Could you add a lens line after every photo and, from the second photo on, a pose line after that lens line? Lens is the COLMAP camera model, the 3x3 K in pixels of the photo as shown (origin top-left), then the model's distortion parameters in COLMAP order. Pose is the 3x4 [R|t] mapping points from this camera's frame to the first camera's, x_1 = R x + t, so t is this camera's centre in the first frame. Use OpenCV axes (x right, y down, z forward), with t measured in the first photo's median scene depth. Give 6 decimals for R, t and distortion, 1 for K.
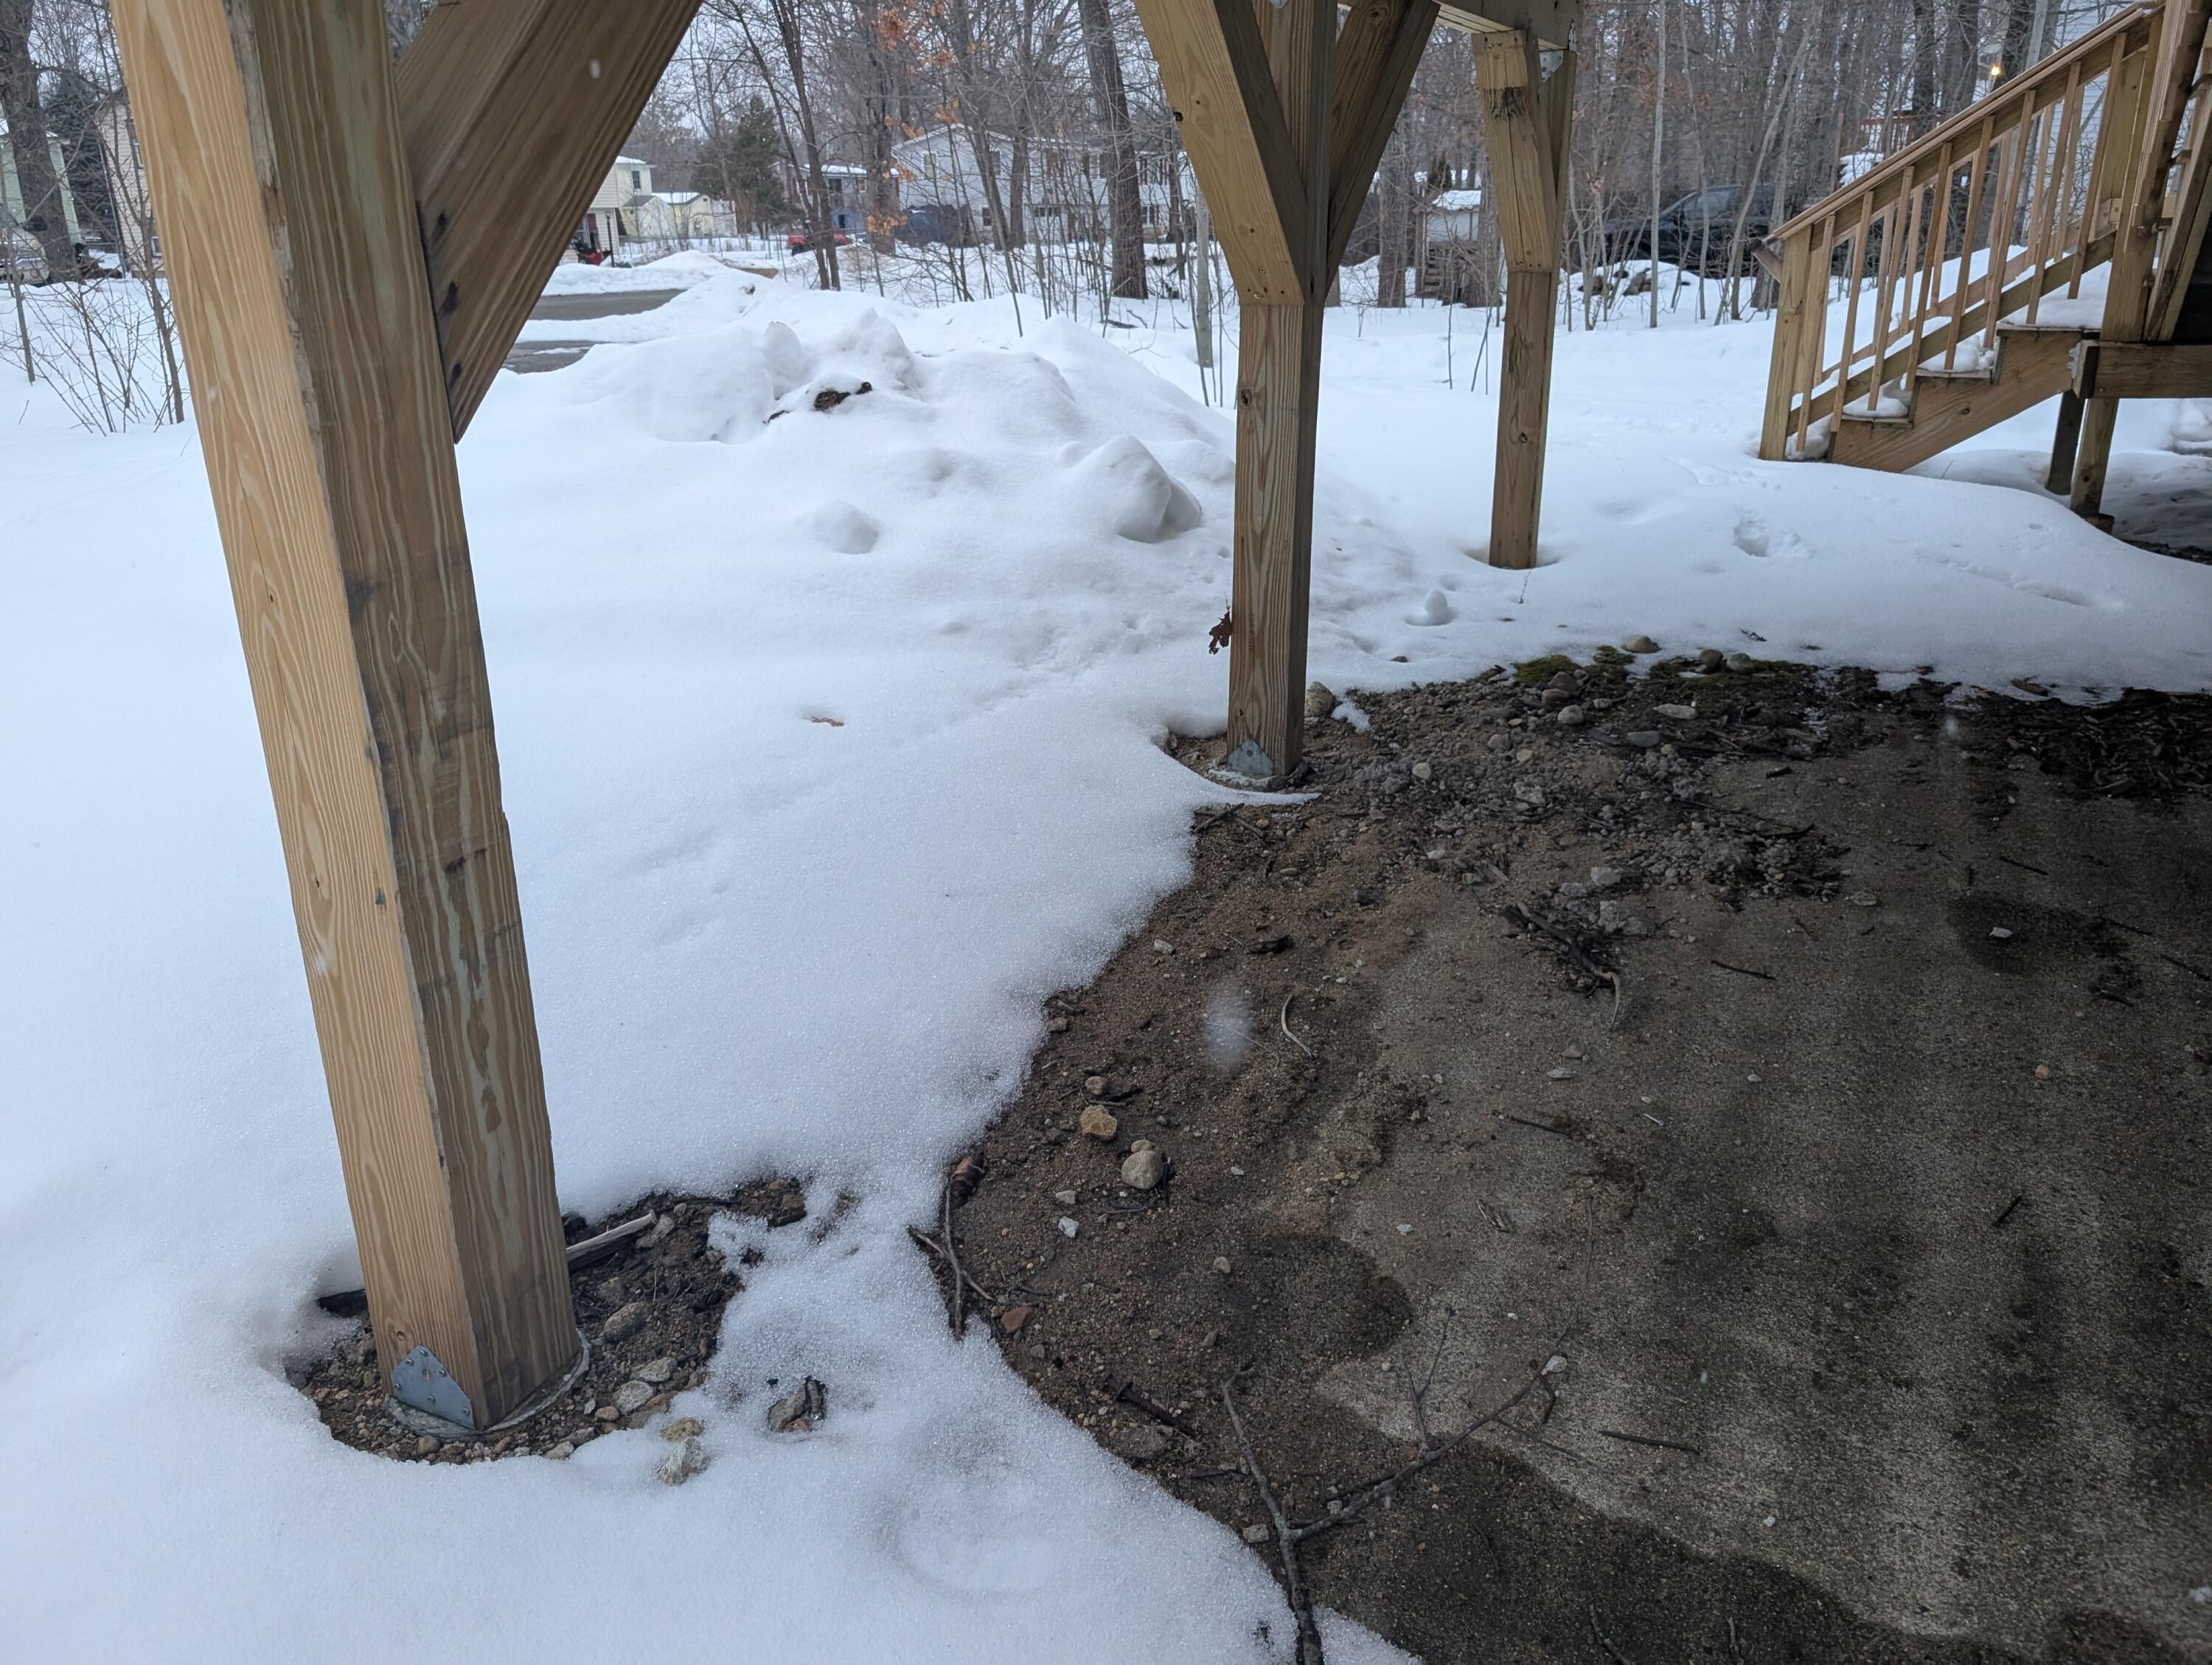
lens RADIAL K [[1541.3, 0, 1103.8], [0, 1541.3, 821.4], [0, 0, 1]] dist [-0.002499, 0.000549]
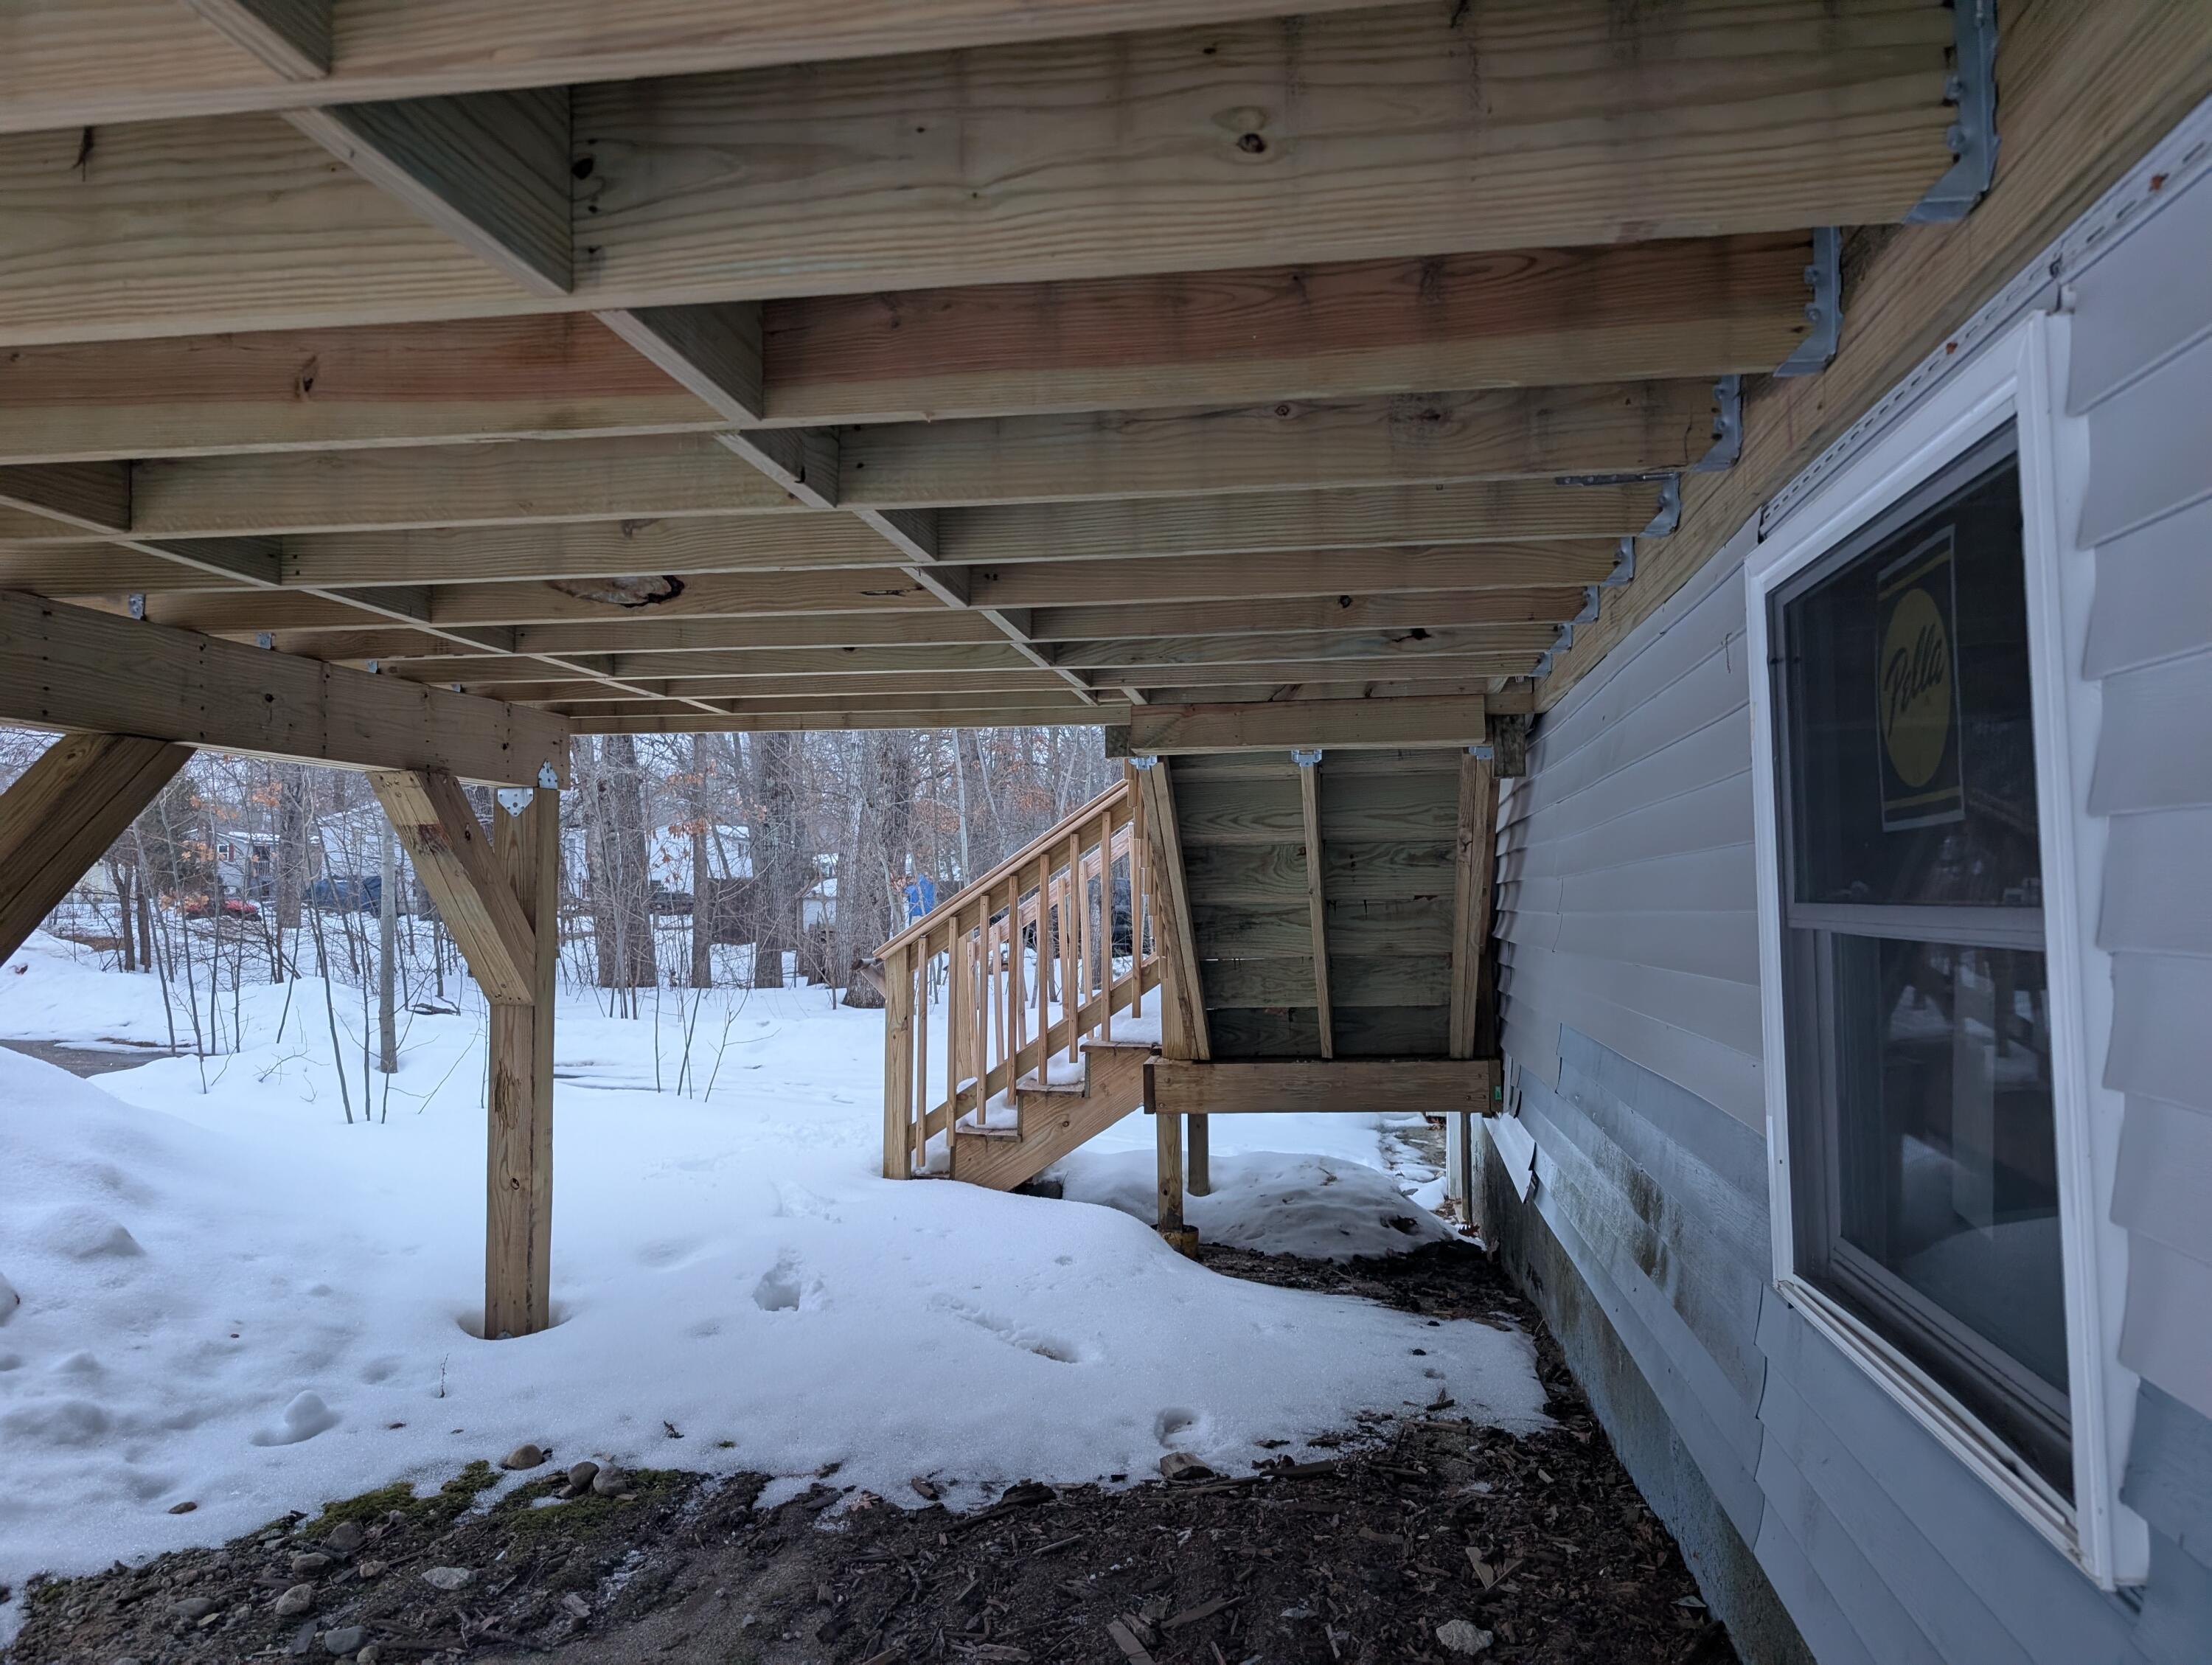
lens RADIAL K [[1541.3, 0, 1111.9], [0, 1541.3, 835.6], [0, 0, 1]] dist [-0.002499, 0.000549]
pose [[0.949882, 0.029154, 0.311246, 0.310922], [0.097232, 0.918704, -0.382791, -0.060585], [-0.297102, 0.393869, 0.869826, 0.055292]]
